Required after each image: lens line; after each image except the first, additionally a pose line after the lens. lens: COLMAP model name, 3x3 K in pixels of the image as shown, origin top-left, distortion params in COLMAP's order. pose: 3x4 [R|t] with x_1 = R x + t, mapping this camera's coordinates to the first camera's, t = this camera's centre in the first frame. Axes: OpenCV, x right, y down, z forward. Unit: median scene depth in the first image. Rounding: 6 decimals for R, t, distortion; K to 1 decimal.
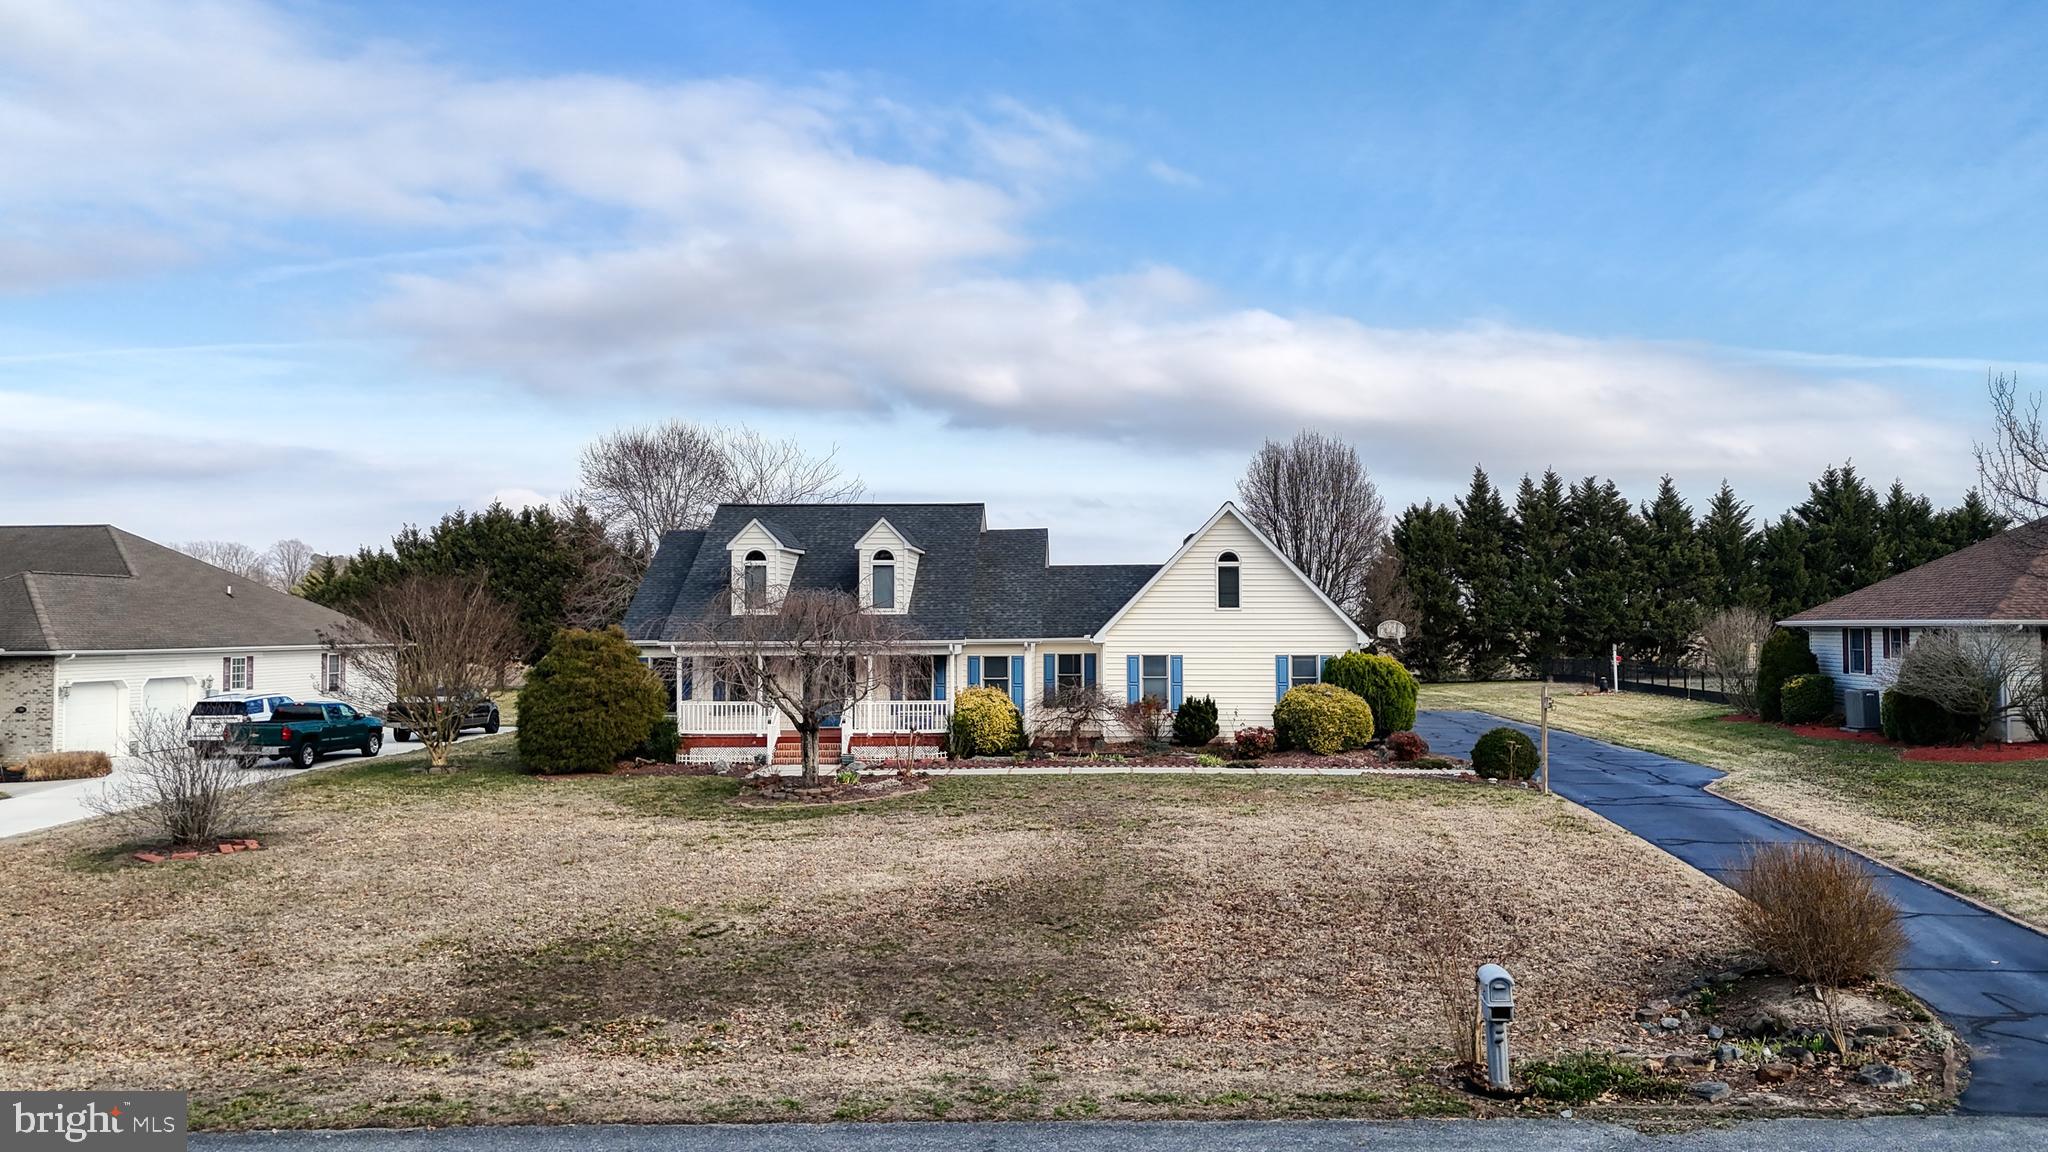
lens RADIAL K [[1499.9, 0, 1026.1], [0, 1499.9, 580.5], [0, 0, 1]] dist [0.087273, -0.083971]
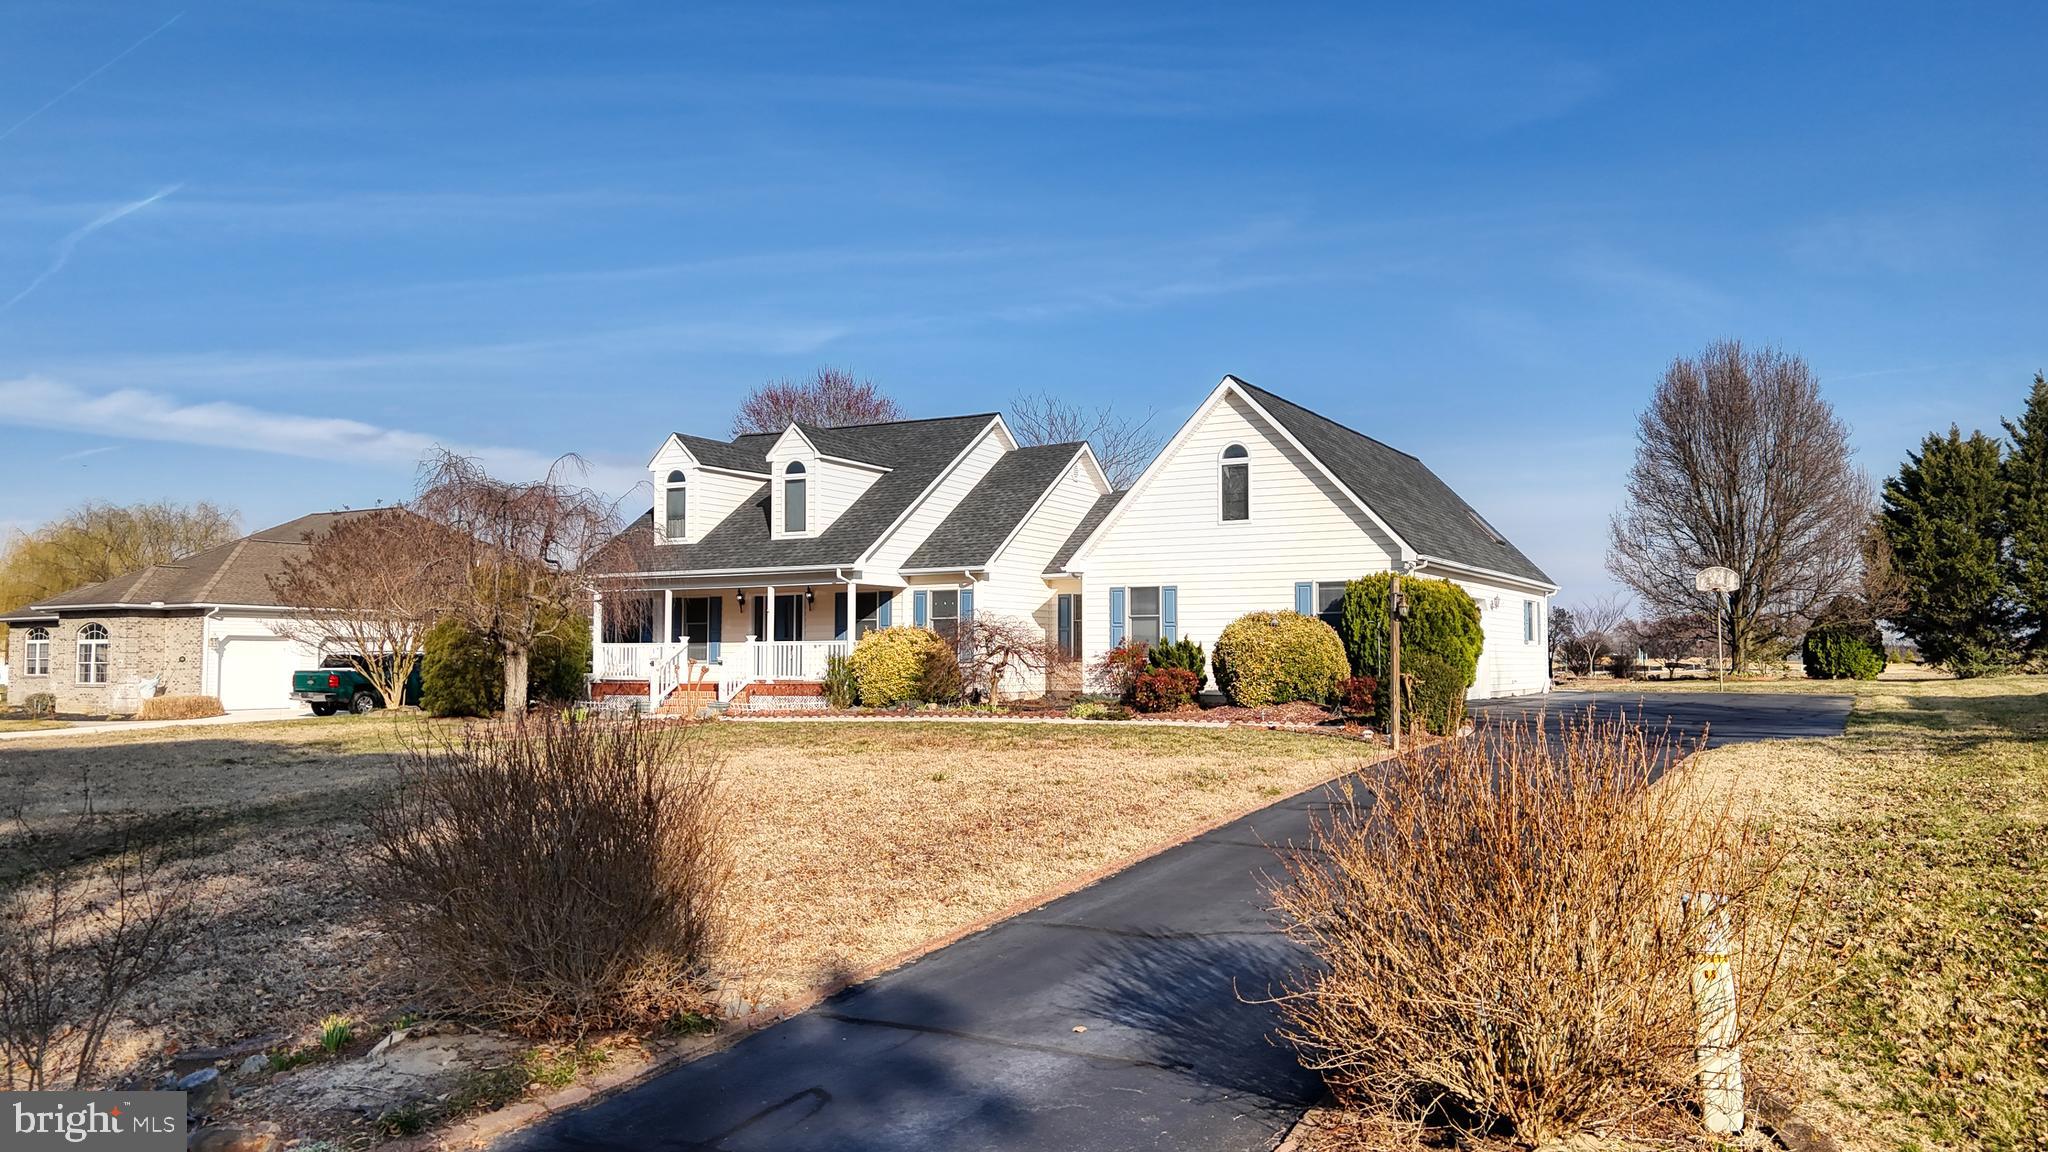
lens RADIAL K [[1496.4, 0, 1028.6], [0, 1496.4, 576.8], [0, 0, 1]] dist [0.128768, -0.188576]
pose [[0.900981, -0.023513, -0.433220, 0.347509], [0.013497, 0.999566, -0.026182, 0.061193], [0.433648, 0.017742, 0.900908, 0.278853]]
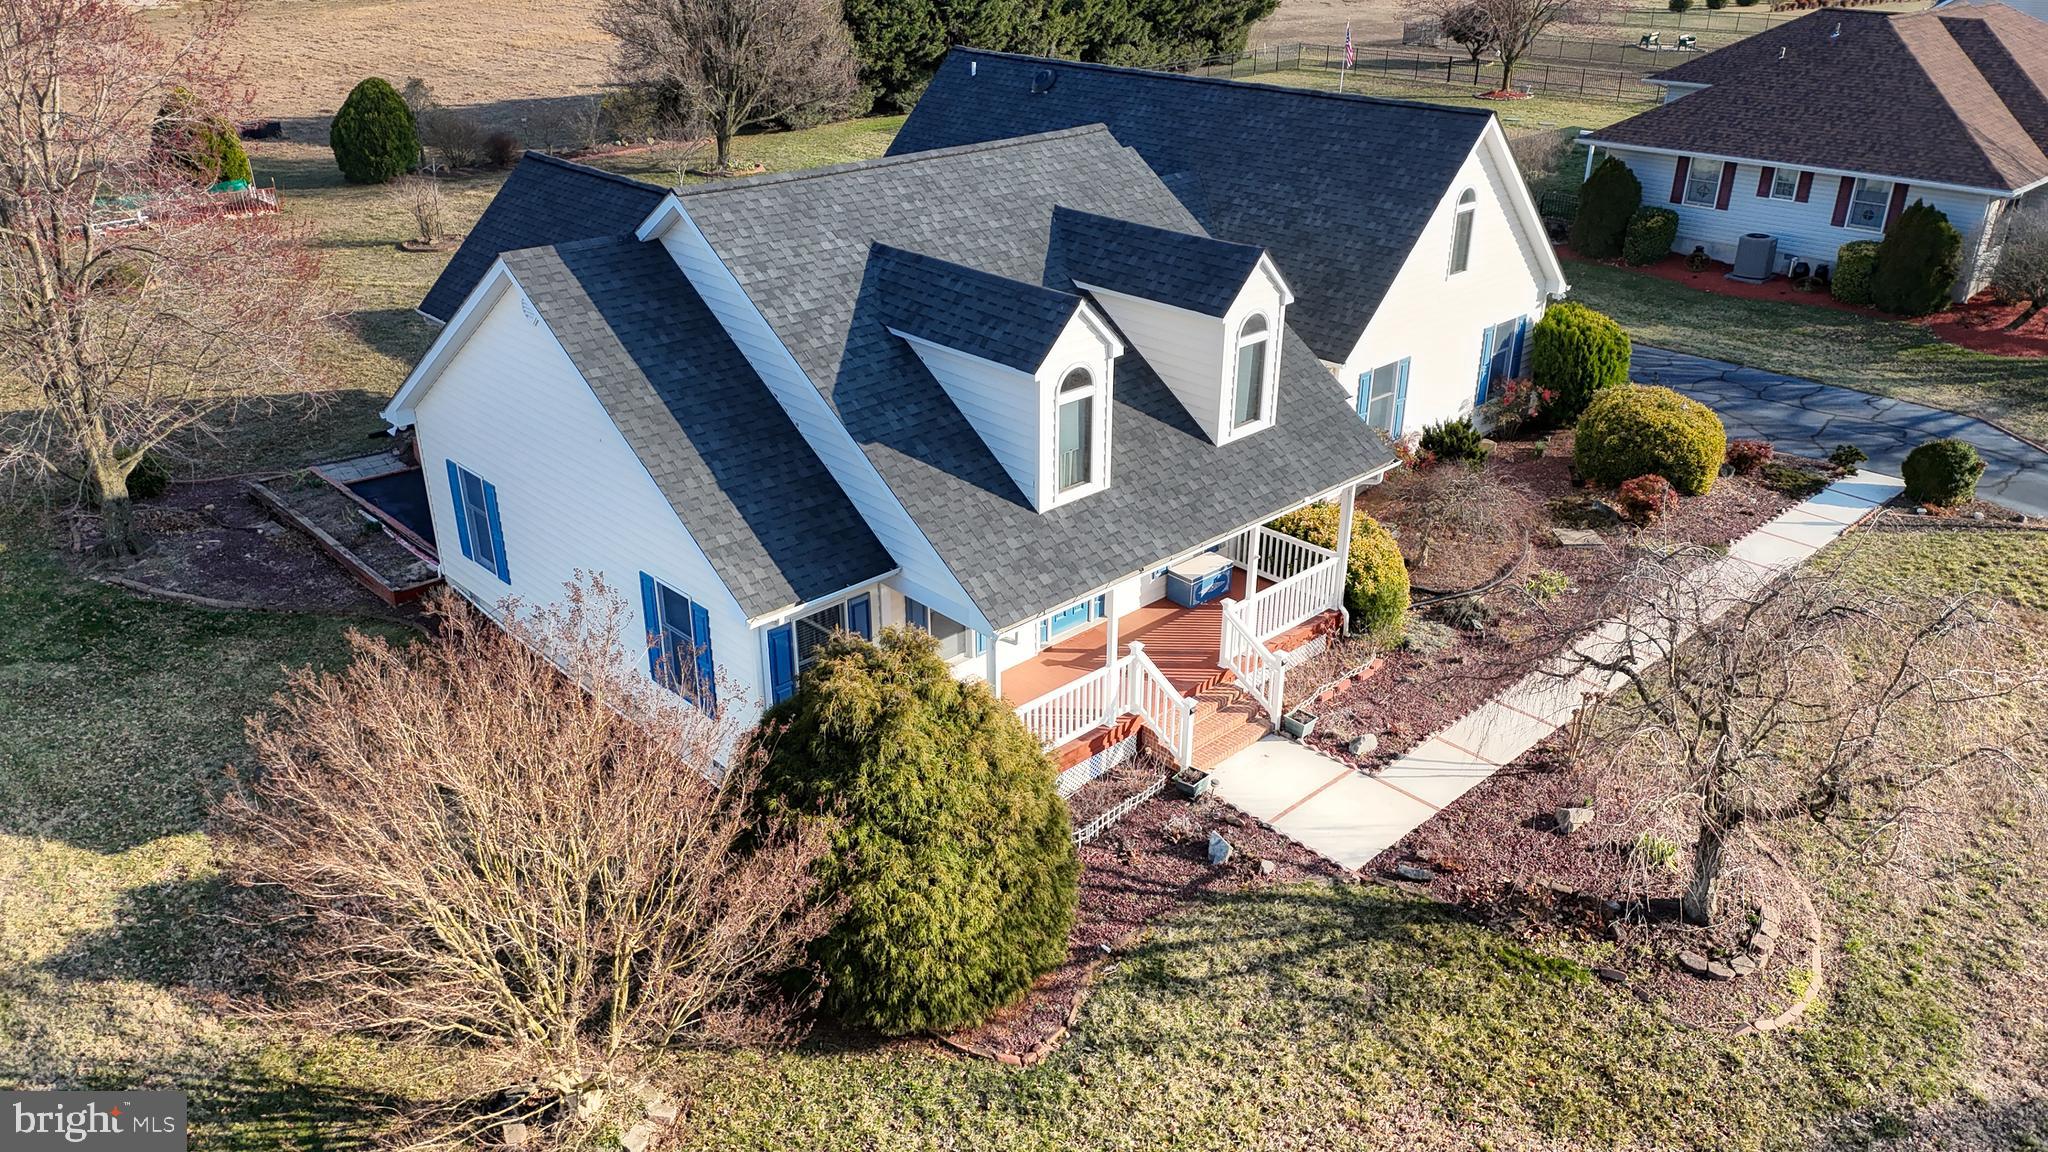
lens RADIAL K [[1486.1, 0, 1024.8], [0, 1486.1, 584.4], [0, 0, 1]] dist [0.108845, -0.103844]
pose [[0.689479, -0.311550, 0.653877, -0.462624], [-0.023180, 0.892810, 0.449836, -0.150146], [-0.723935, -0.325309, 0.608352, 0.656378]]
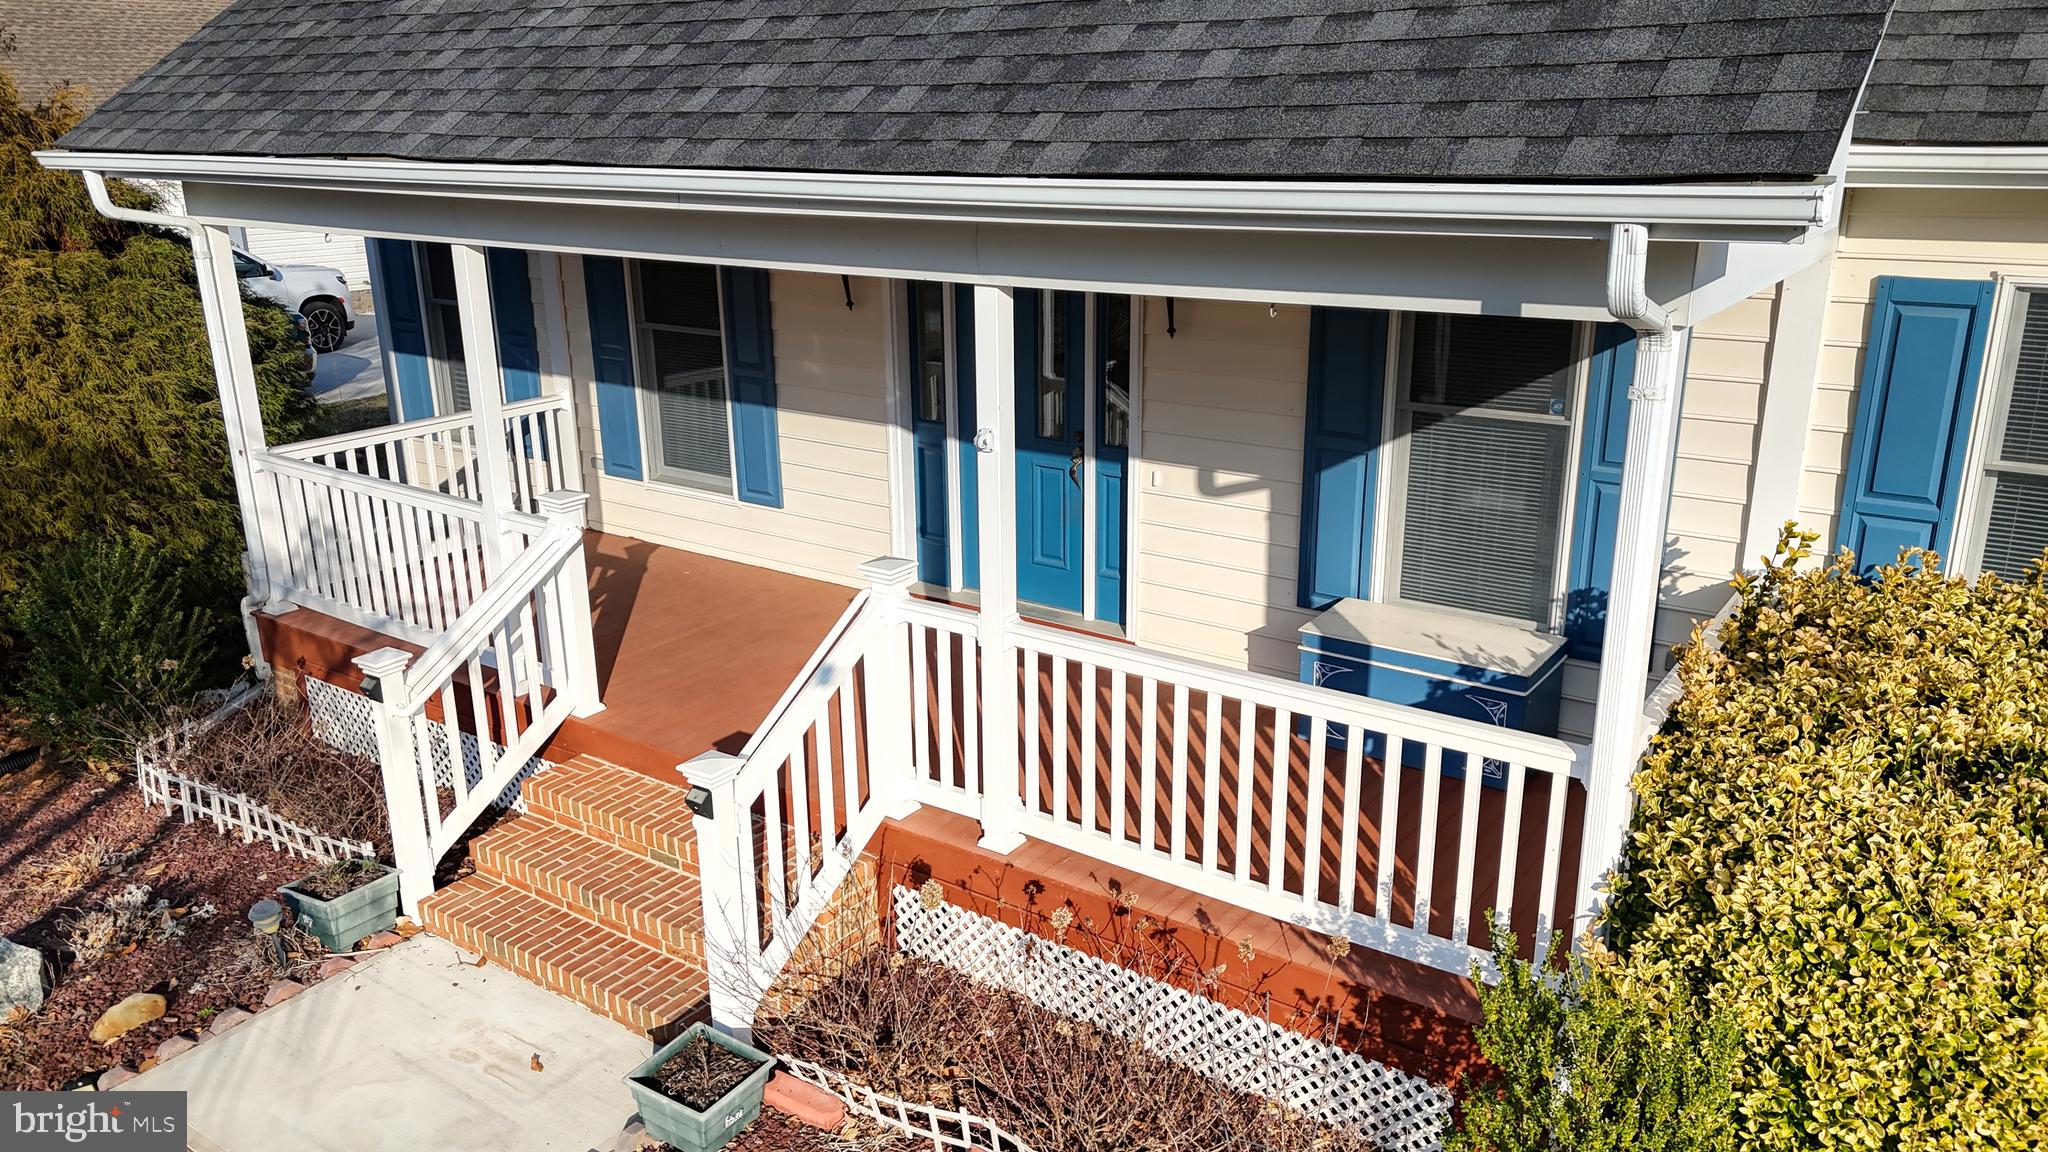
lens RADIAL K [[1507.3, 0, 1024.8], [0, 1507.3, 579.2], [0, 0, 1]] dist [0.054580, -0.038204]
pose [[0.844038, 0.154368, -0.513586, -0.028121], [0.027182, 0.944131, 0.328447, 0.028043], [0.535594, -0.291182, 0.792686, 0.801452]]
